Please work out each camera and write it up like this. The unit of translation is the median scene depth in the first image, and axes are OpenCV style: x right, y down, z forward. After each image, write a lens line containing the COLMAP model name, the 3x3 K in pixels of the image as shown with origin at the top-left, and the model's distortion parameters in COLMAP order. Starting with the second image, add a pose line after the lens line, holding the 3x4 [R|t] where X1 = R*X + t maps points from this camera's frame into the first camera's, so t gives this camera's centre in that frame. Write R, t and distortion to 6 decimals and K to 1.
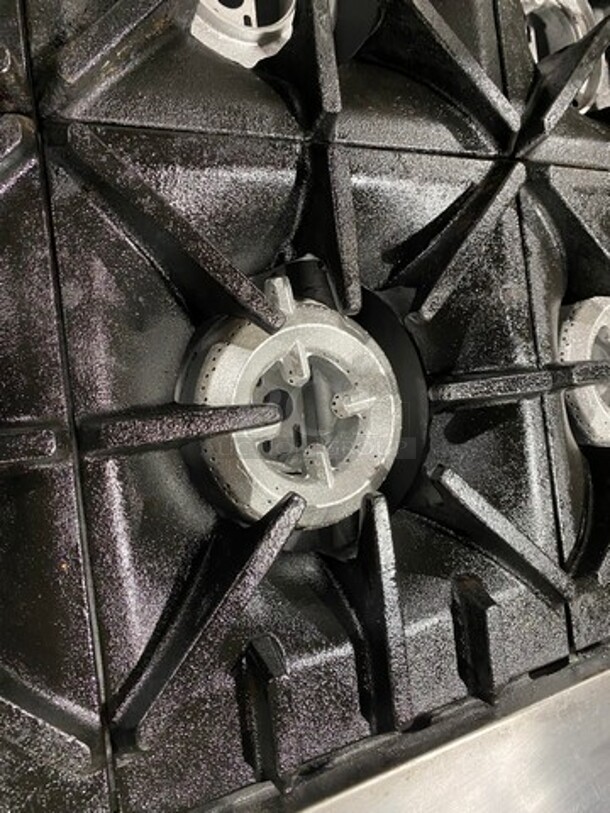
lens RADIAL K [[608.5, 0, 305.0], [0, 608.5, 406.5], [0, 0, 1]] dist [0.035966, 0.000813]
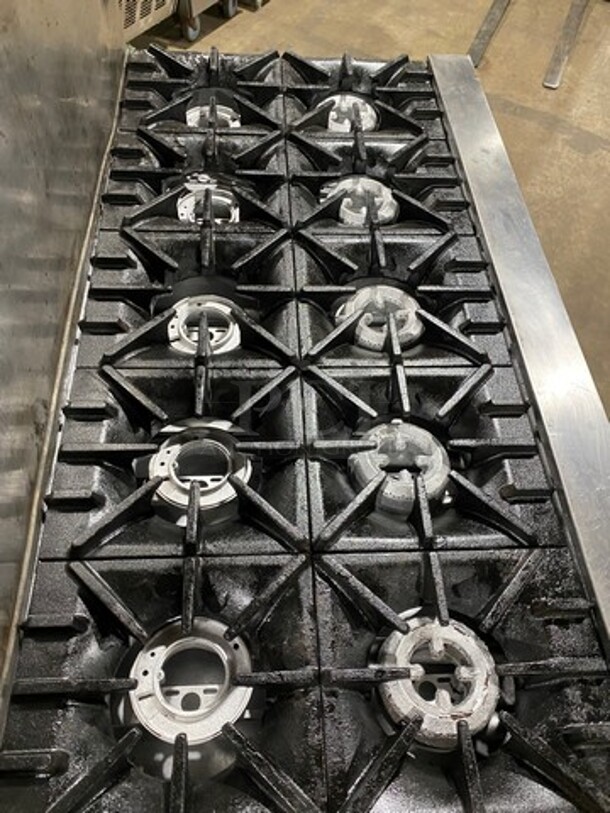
lens RADIAL K [[608.5, 0, 305.0], [0, 608.5, 406.5], [0, 0, 1]] dist [0.035966, 0.000813]
pose [[0.105710, -0.986239, 0.127112, -0.753685], [0.992609, 0.112316, 0.045957, -0.395569], [-0.059602, 0.121315, 0.990823, -1.584000]]
